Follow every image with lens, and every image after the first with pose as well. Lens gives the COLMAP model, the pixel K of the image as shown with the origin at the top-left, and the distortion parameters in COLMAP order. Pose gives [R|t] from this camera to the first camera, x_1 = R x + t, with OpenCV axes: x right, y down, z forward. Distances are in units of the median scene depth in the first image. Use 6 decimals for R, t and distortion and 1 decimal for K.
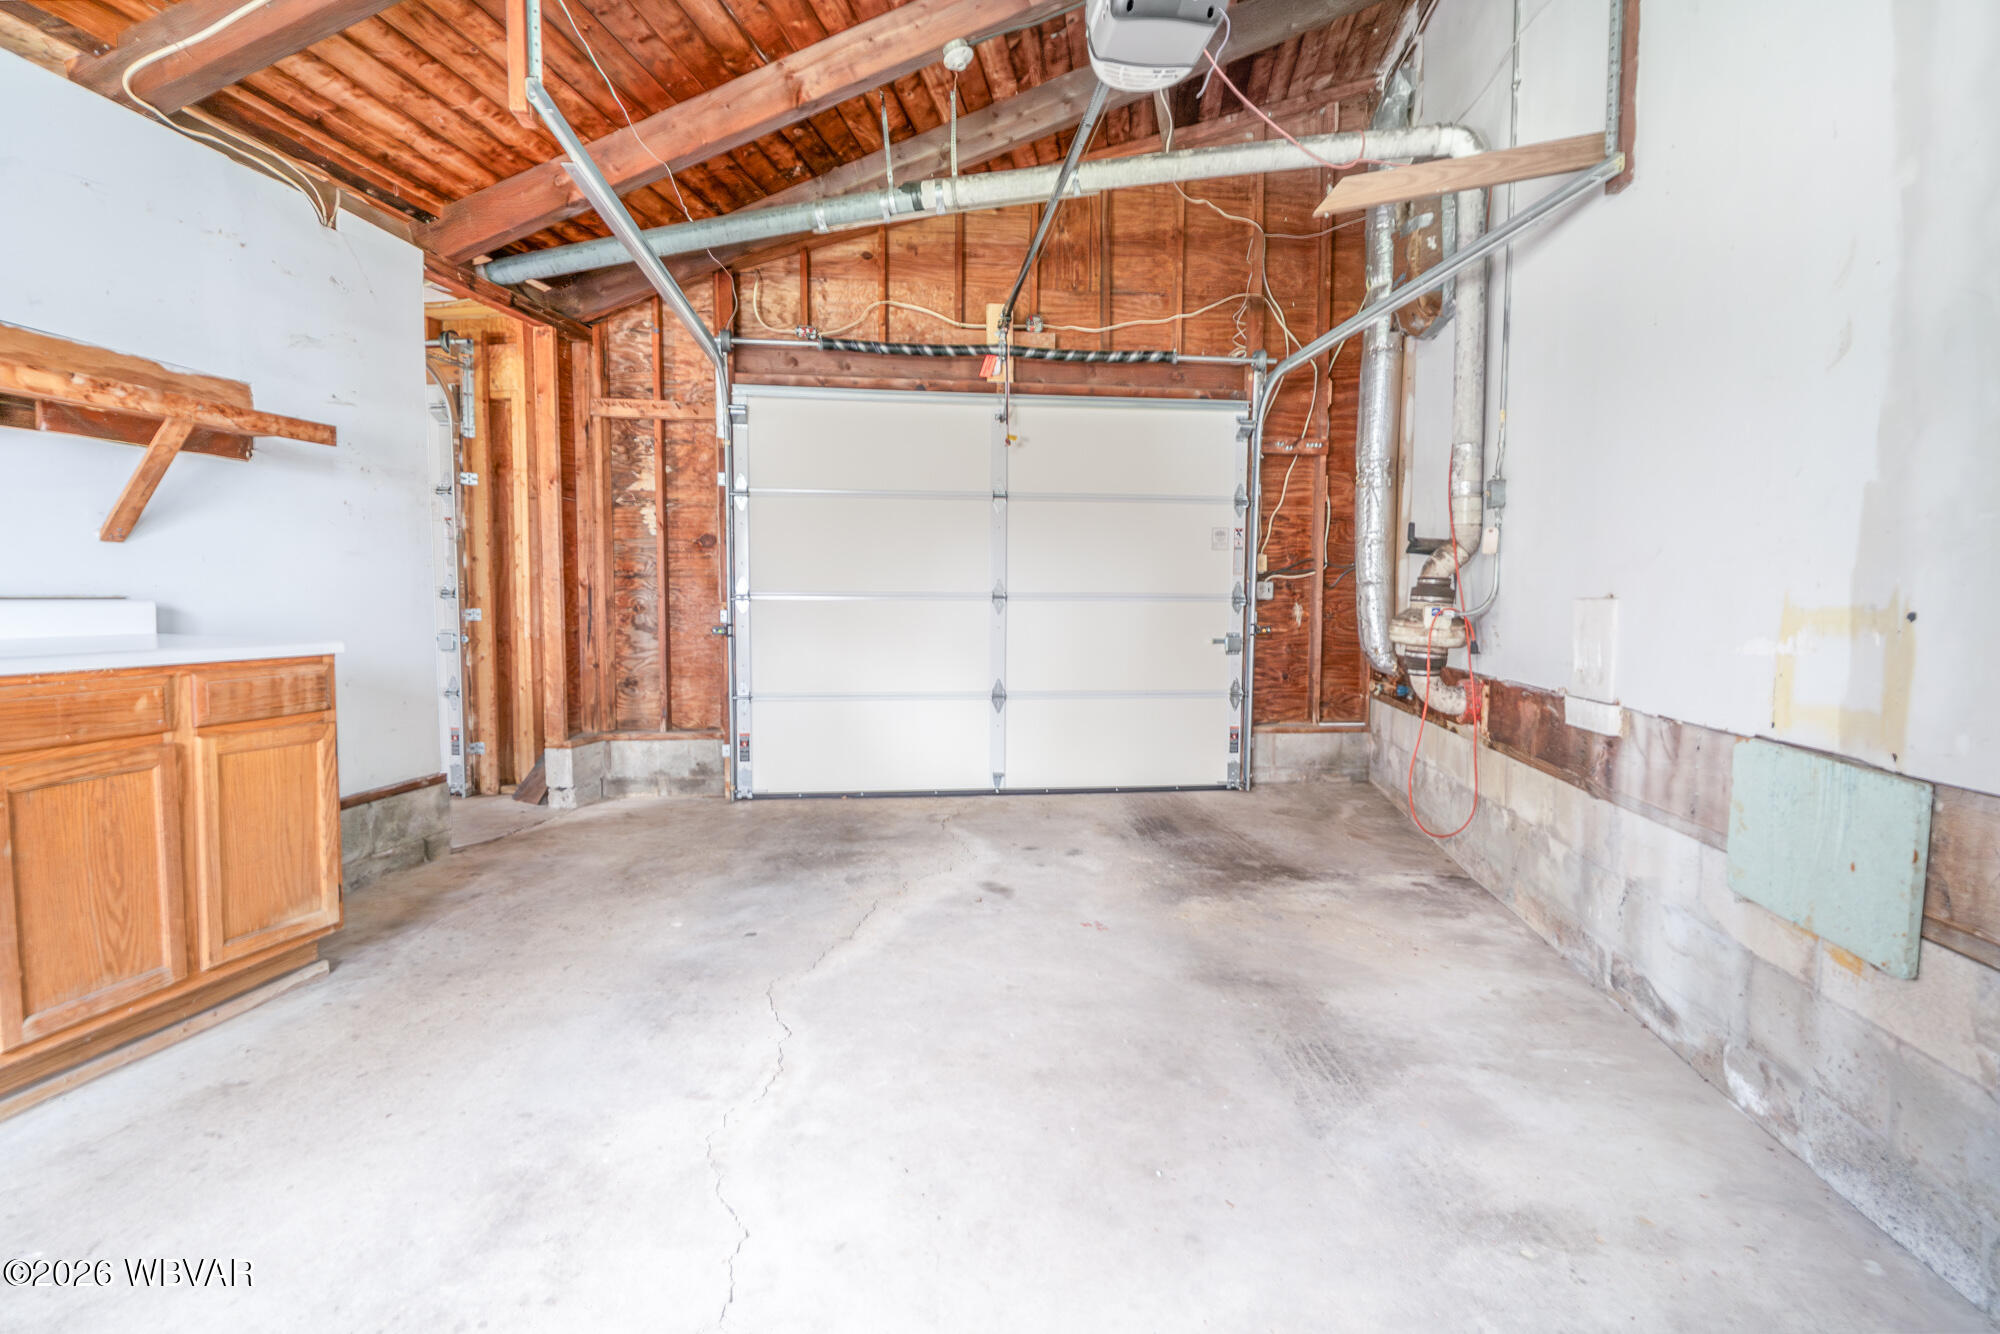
lens RADIAL K [[961.4, 0, 1005.5], [0, 961.4, 666.8], [0, 0, 1]] dist [-0.004125, -0.001370]
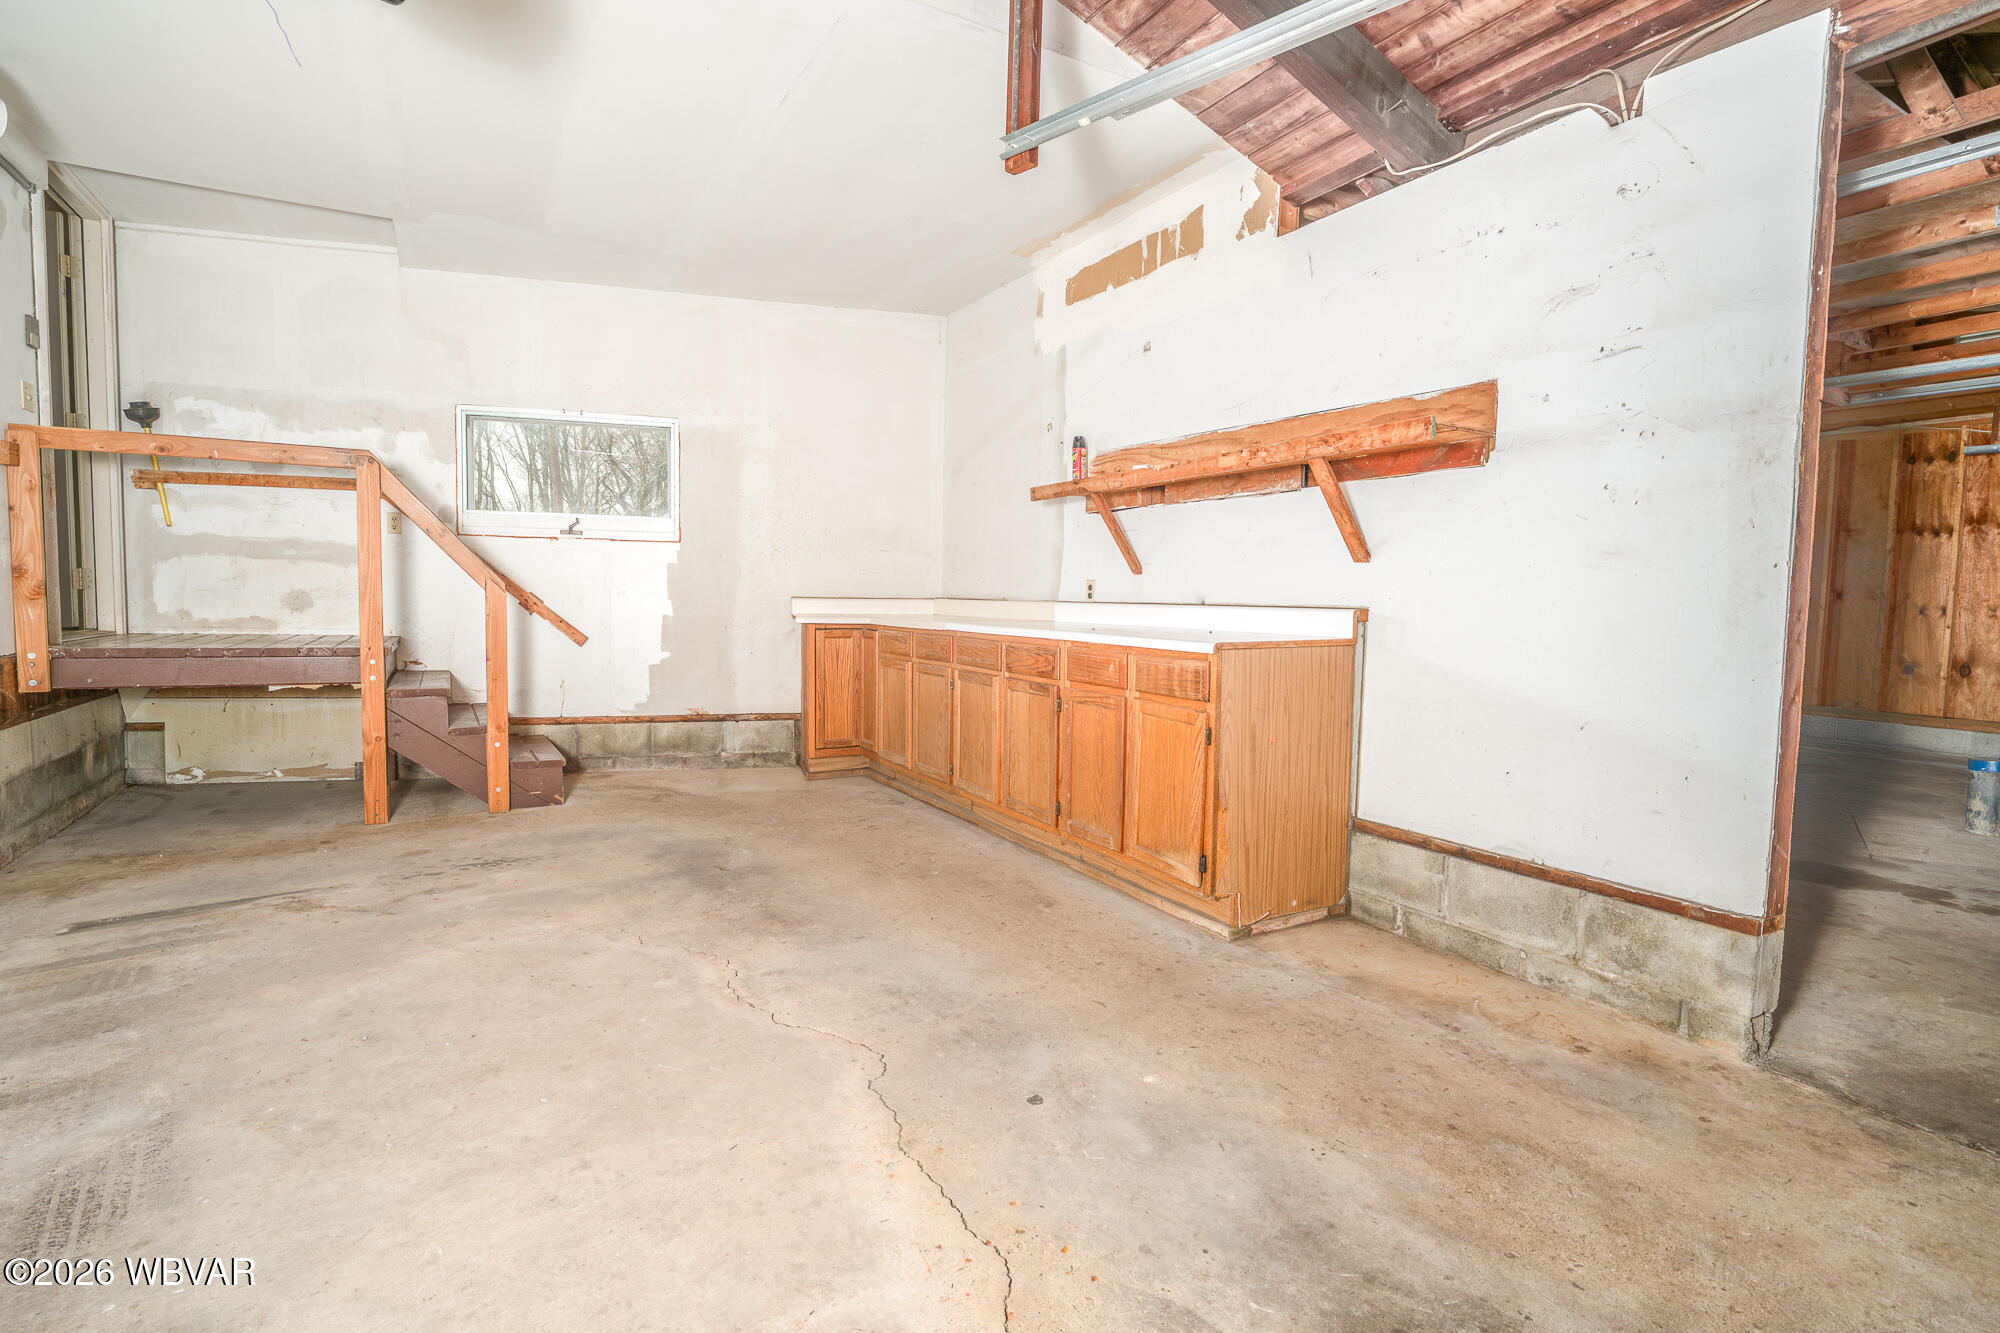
lens RADIAL K [[961.4, 0, 1005.5], [0, 961.4, 666.3], [0, 0, 1]] dist [-0.004125, -0.001370]
pose [[-0.784209, 0.023529, -0.620050, 0.182417], [-0.070046, 0.989536, 0.126140, -0.119082], [0.616530, 0.142352, -0.774355, 1.646545]]
